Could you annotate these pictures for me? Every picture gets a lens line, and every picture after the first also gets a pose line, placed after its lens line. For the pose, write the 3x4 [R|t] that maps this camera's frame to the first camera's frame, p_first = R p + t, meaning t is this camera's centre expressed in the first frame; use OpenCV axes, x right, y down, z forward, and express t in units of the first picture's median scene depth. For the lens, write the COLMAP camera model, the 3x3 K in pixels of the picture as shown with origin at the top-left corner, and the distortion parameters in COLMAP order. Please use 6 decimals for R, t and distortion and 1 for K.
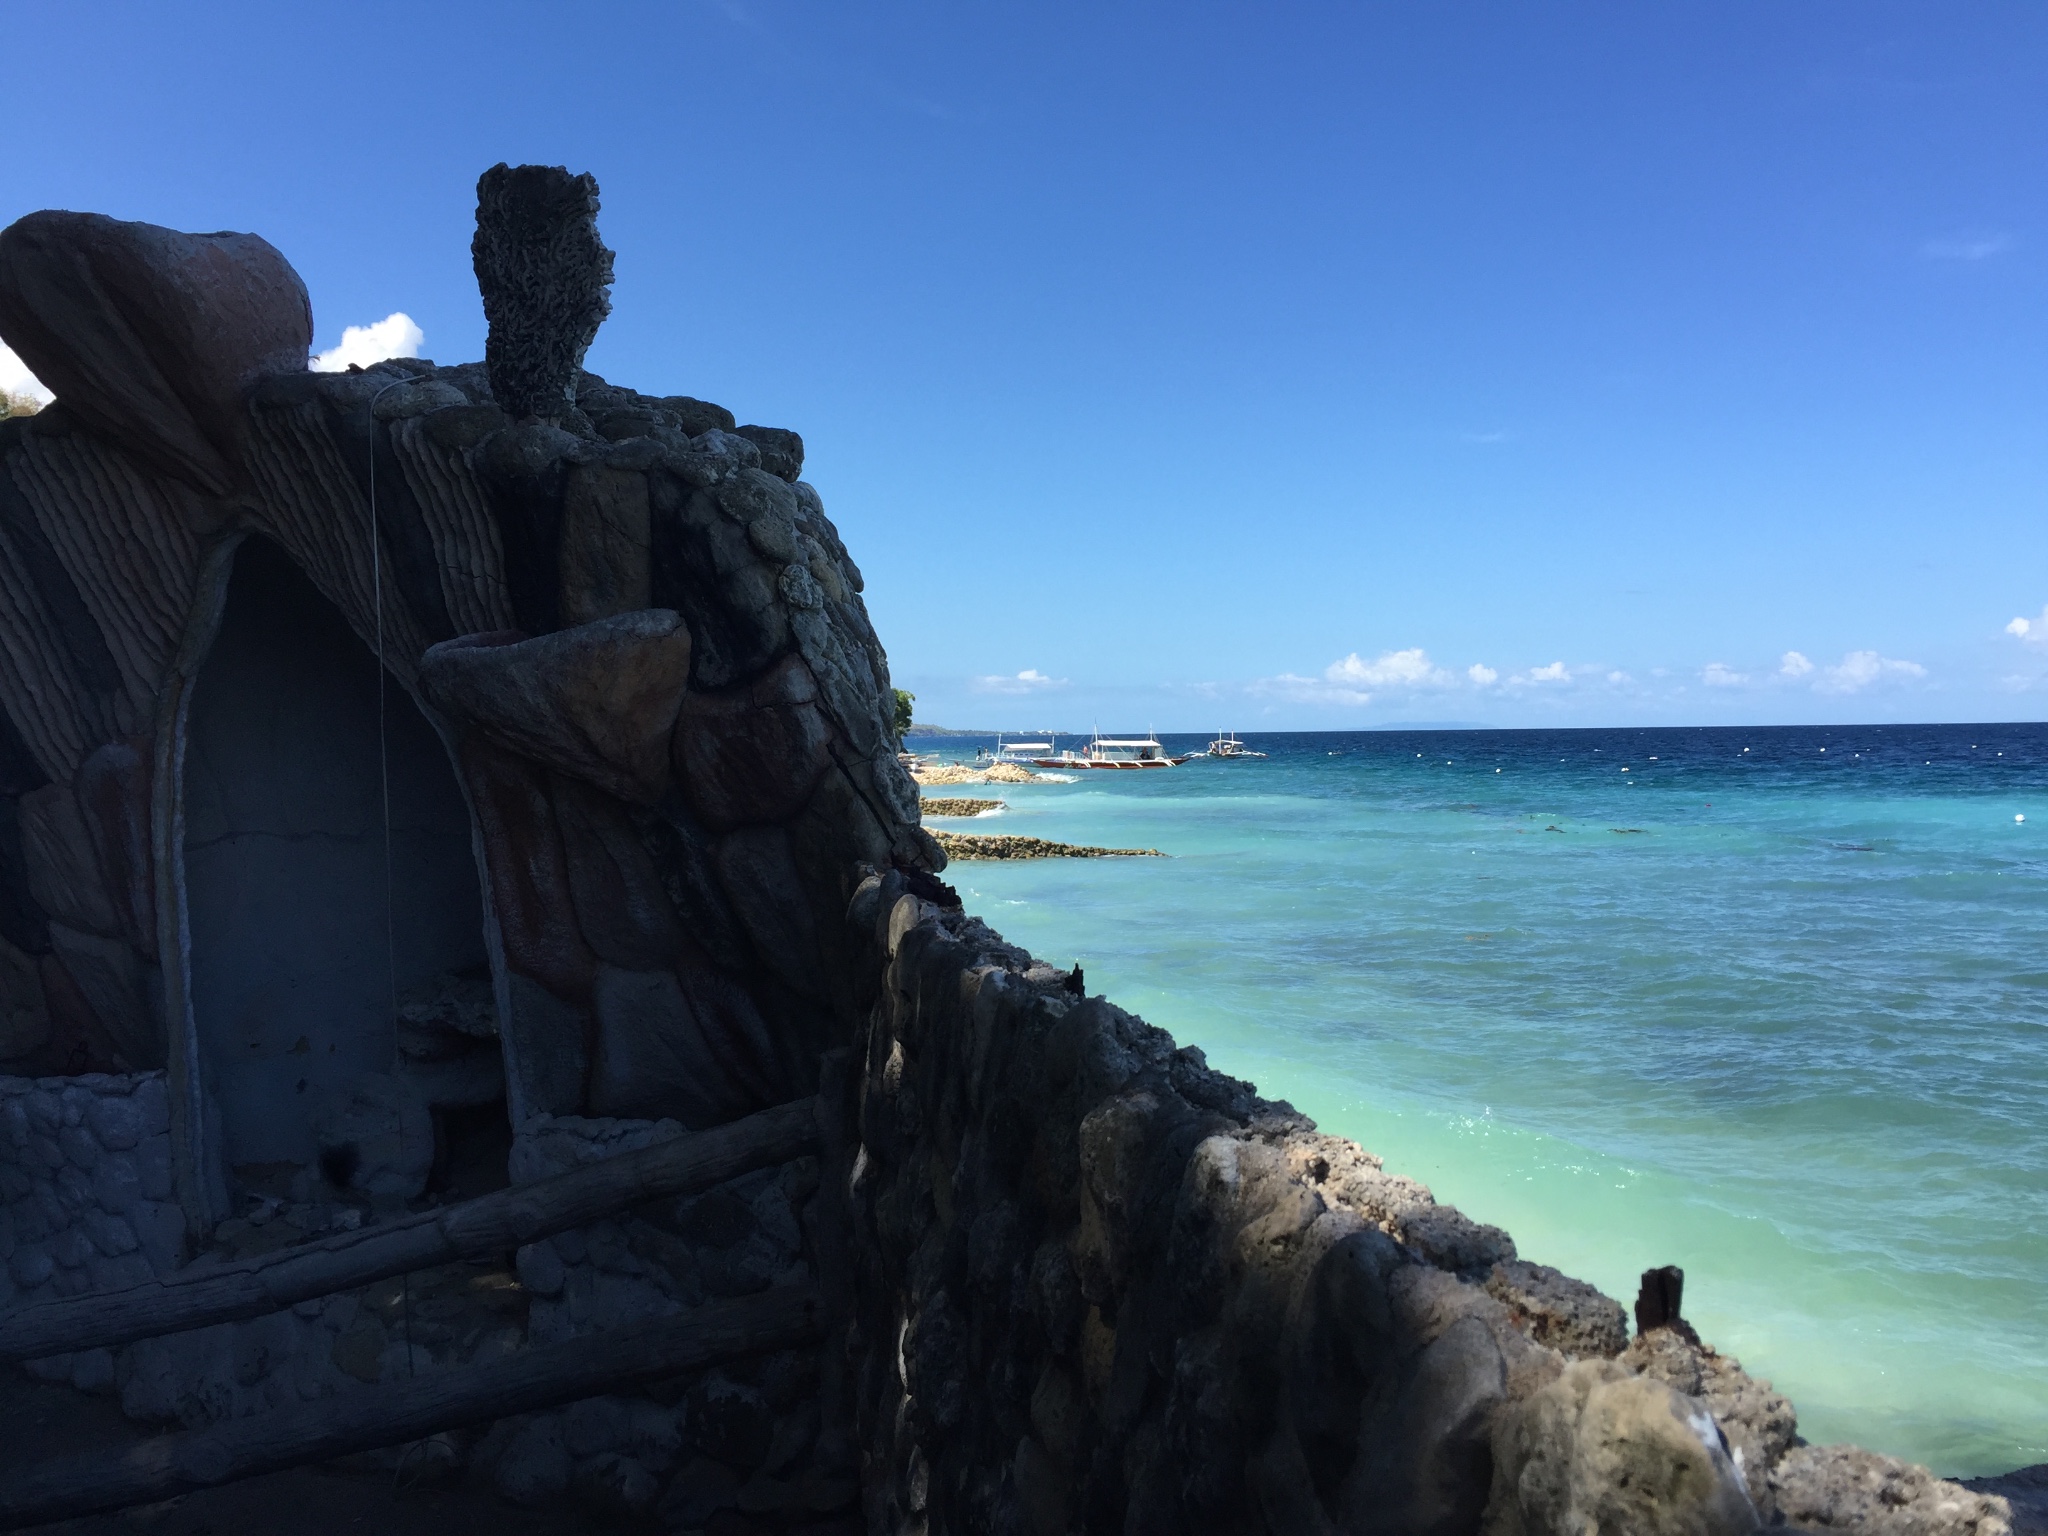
lens RADIAL K [[1765.6, 0, 1023.1], [0, 1765.6, 712.7], [0, 0, 1]] dist [0.078670, -0.102692]
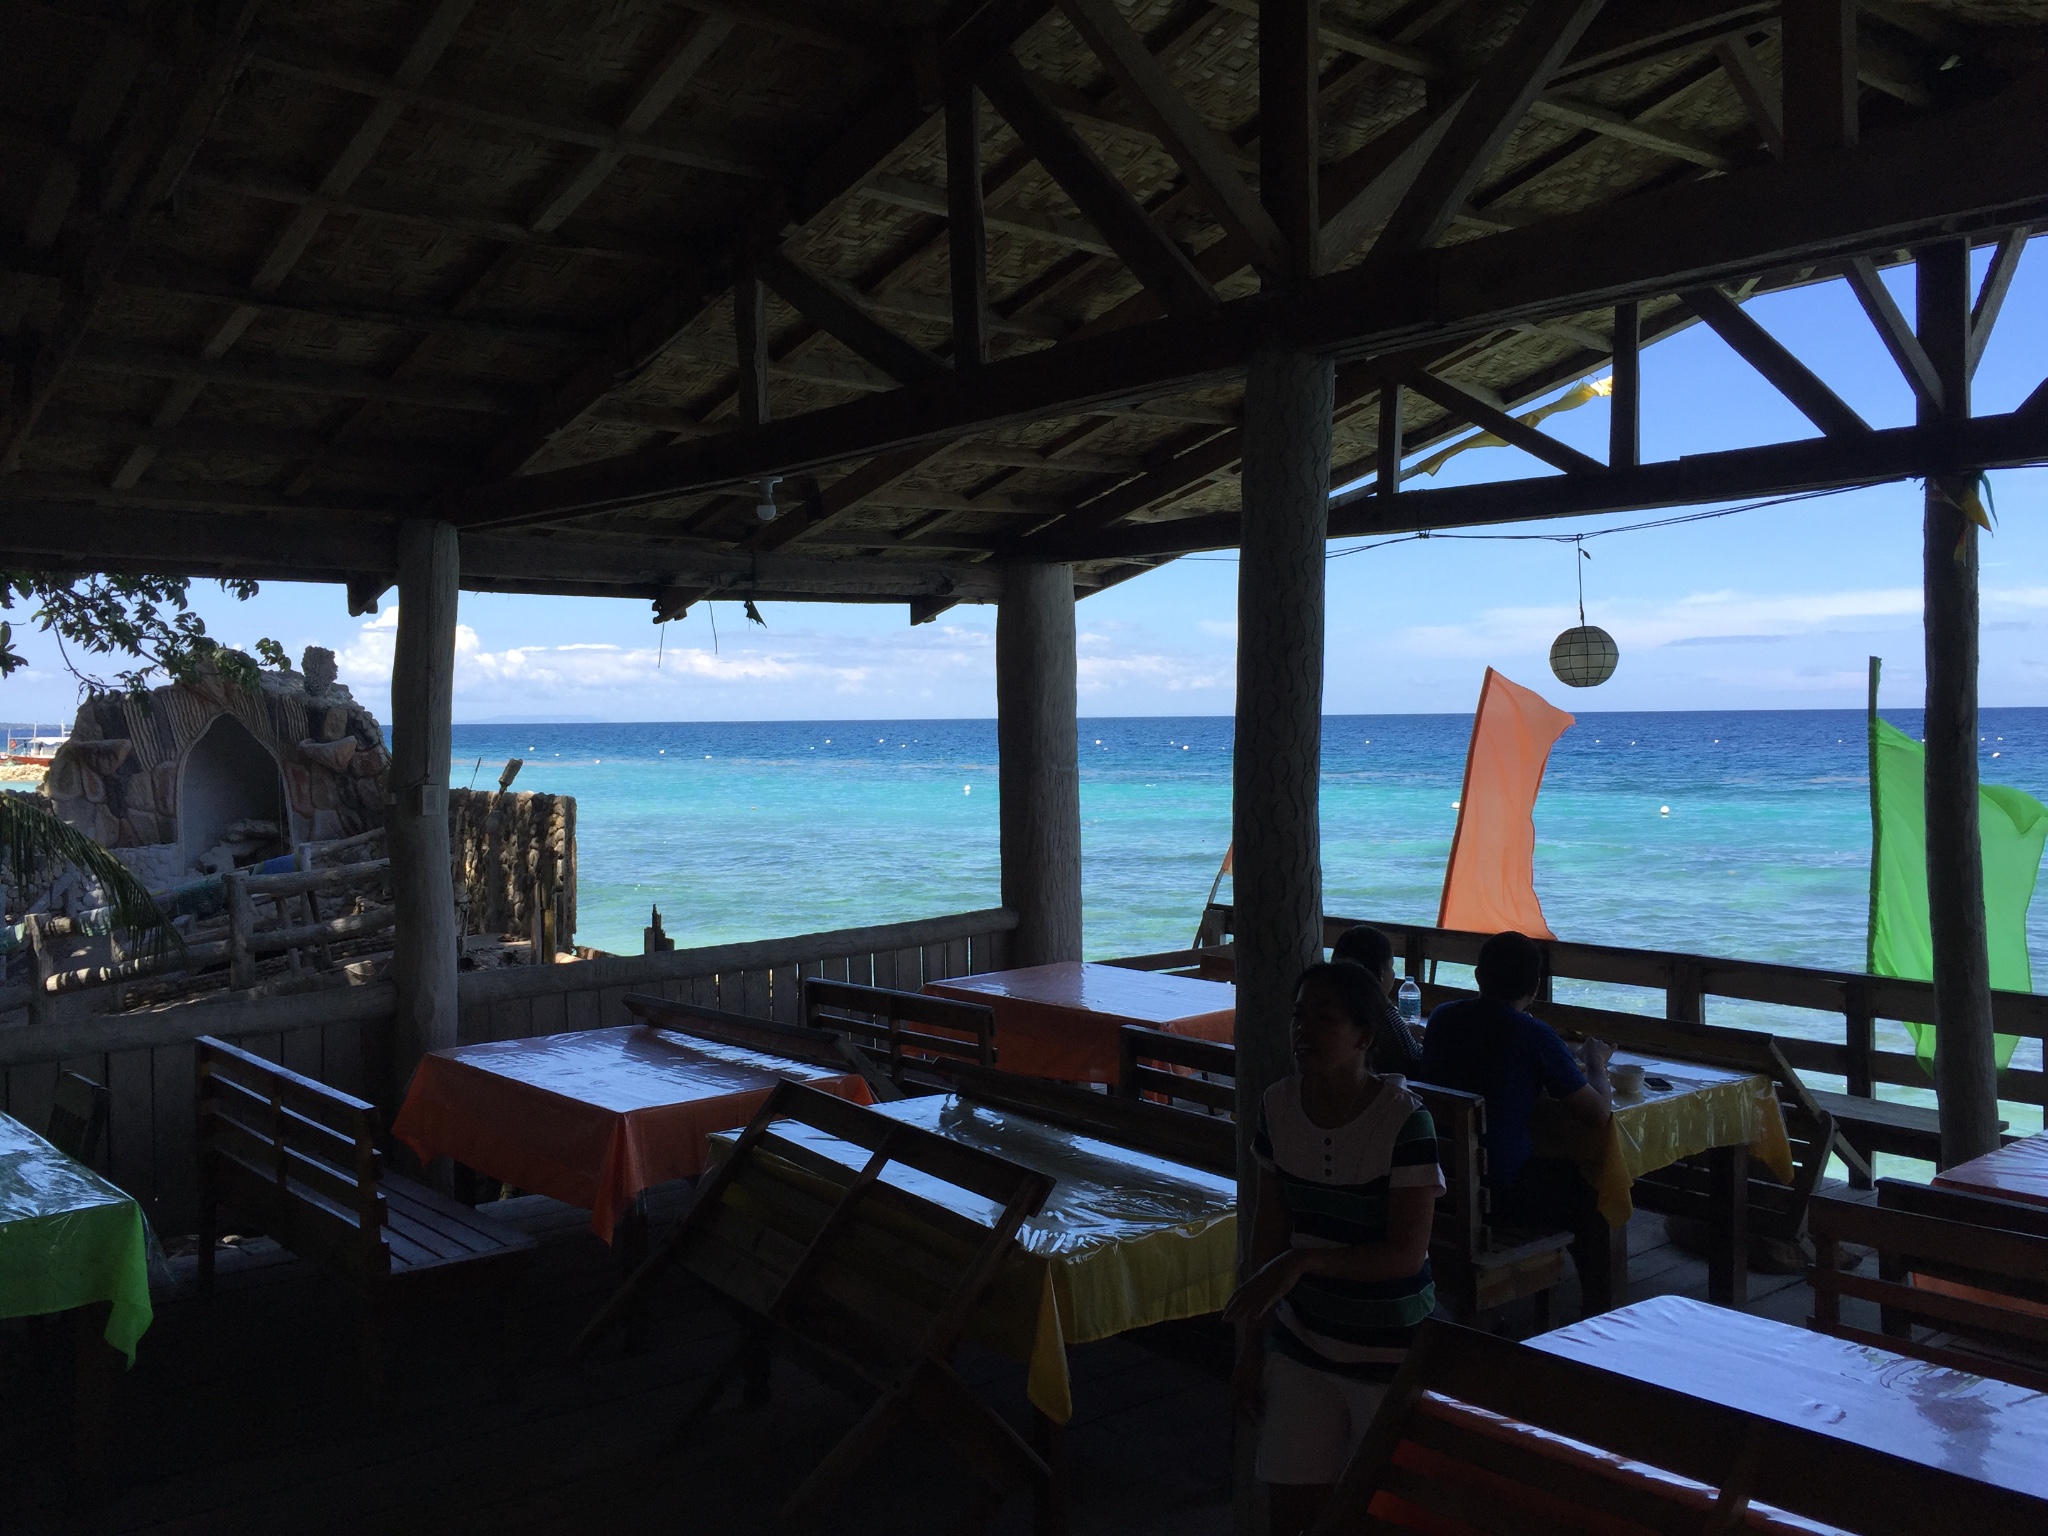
lens RADIAL K [[1765.6, 0, 1023.1], [0, 1765.6, 712.7], [0, 0, 1]] dist [0.078670, -0.102692]
pose [[0.886901, 0.005278, 0.461929, -0.779198], [-0.006293, 0.999980, 0.000657, -0.126830], [-0.461916, -0.003489, 0.886917, -4.097166]]
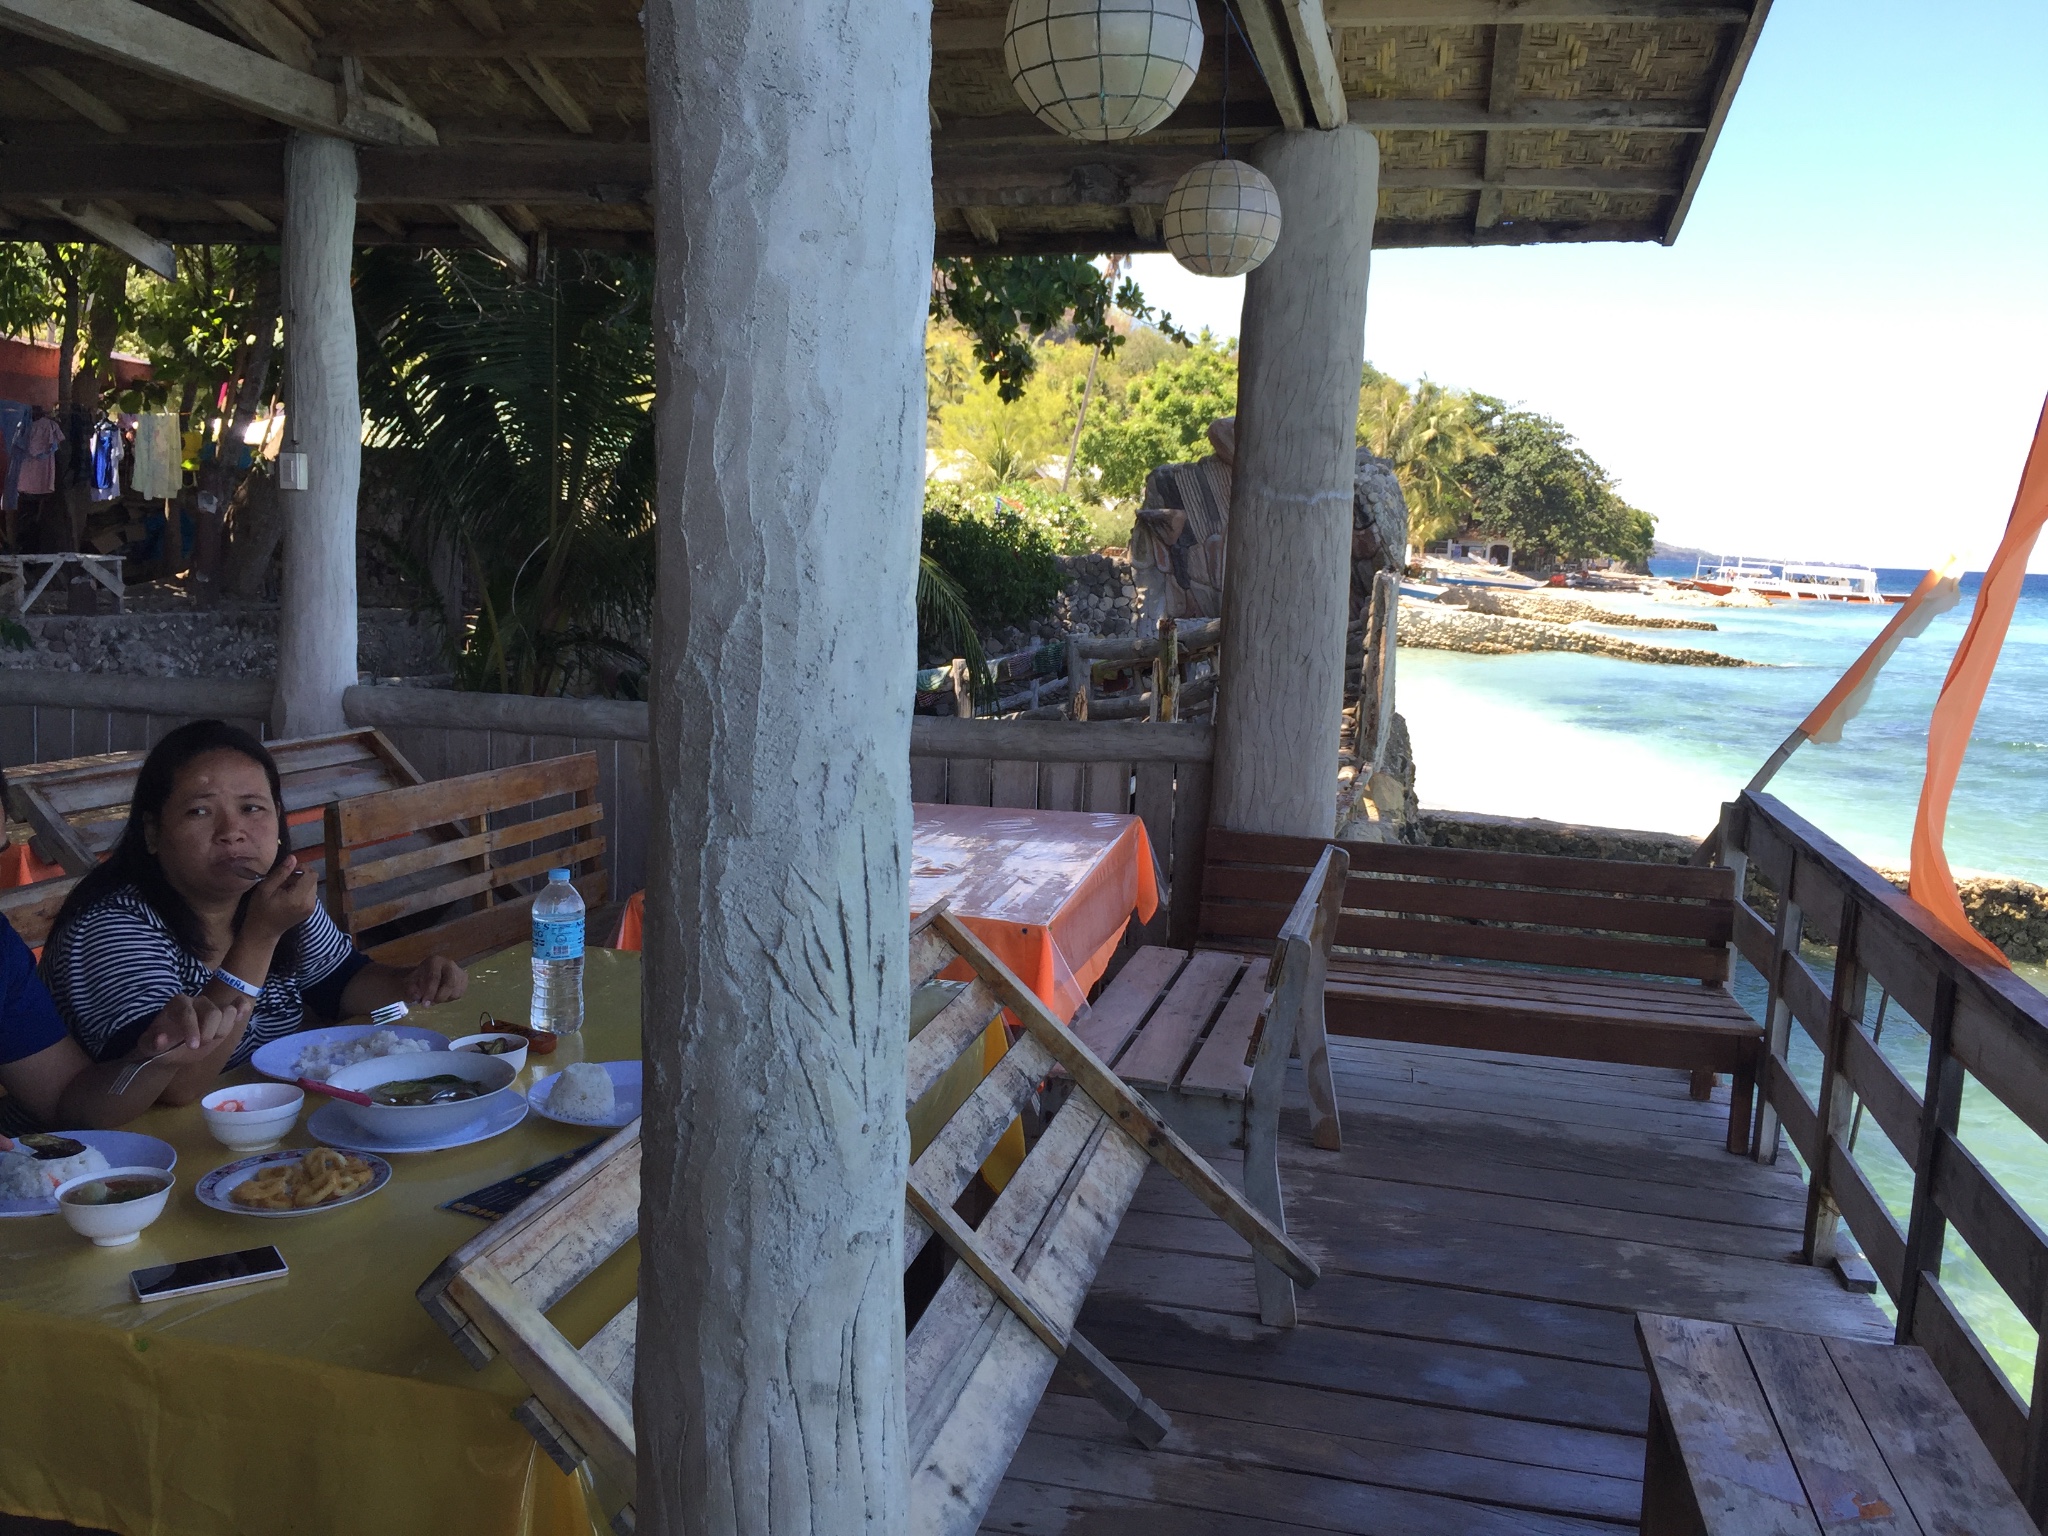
lens RADIAL K [[1765.6, 0, 1023.1], [0, 1765.6, 712.7], [0, 0, 1]] dist [0.078670, -0.102692]
pose [[0.914553, 0.089243, -0.394498, 0.820408], [-0.047030, 0.992202, 0.115428, -0.027706], [0.401723, -0.087011, 0.911618, -3.324510]]
